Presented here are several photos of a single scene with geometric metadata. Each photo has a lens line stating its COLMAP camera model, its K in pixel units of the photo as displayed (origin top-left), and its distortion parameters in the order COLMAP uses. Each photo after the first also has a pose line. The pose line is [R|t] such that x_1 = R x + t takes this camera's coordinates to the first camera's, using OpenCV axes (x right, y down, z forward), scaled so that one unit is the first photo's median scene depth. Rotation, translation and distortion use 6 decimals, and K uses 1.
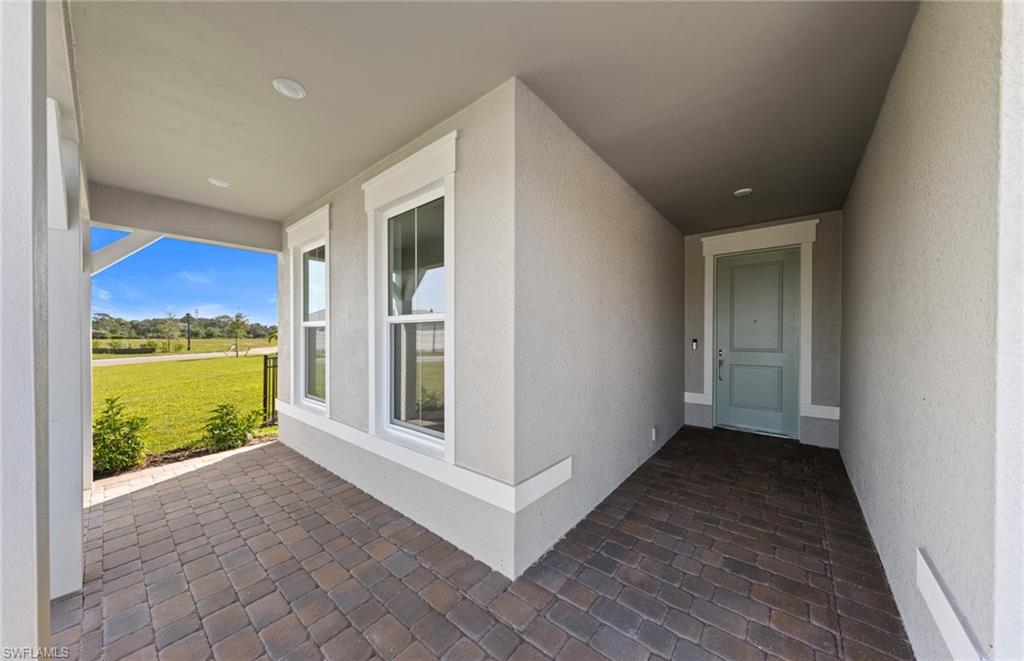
lens RADIAL K [[338.5, 0, 508.7], [0, 338.5, 335.4], [0, 0, 1]] dist [0.006766, 0.000004]
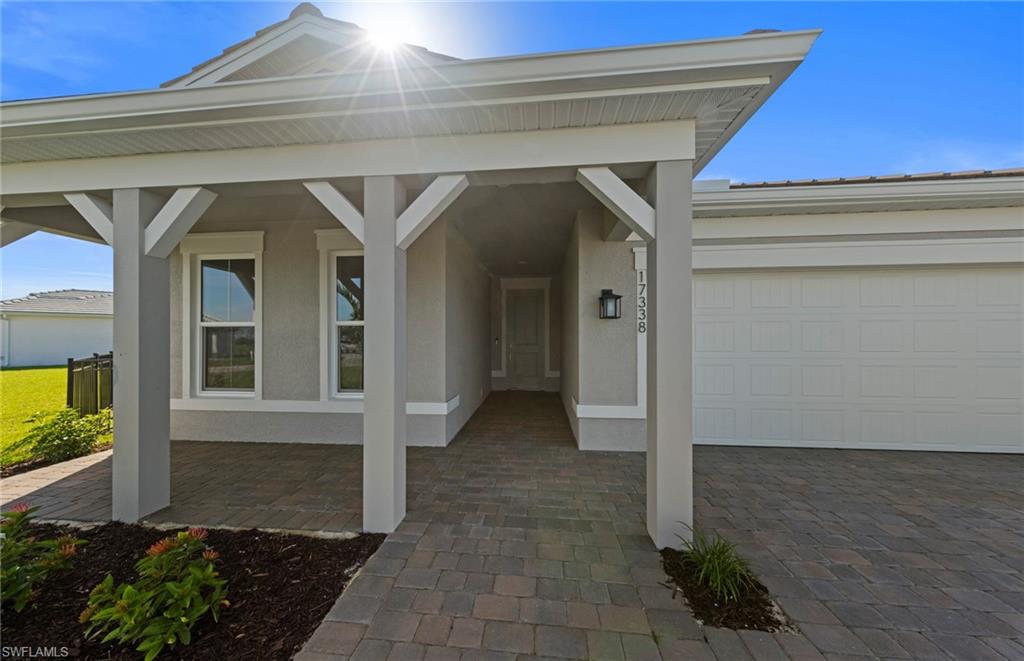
lens RADIAL K [[338.5, 0, 509.4], [0, 338.5, 333.9], [0, 0, 1]] dist [0.006766, 0.000004]
pose [[0.821426, 0.005611, 0.570287, -0.458978], [0.004024, 0.999870, -0.015635, 0.021423], [-0.570300, 0.015138, 0.821297, -0.525182]]
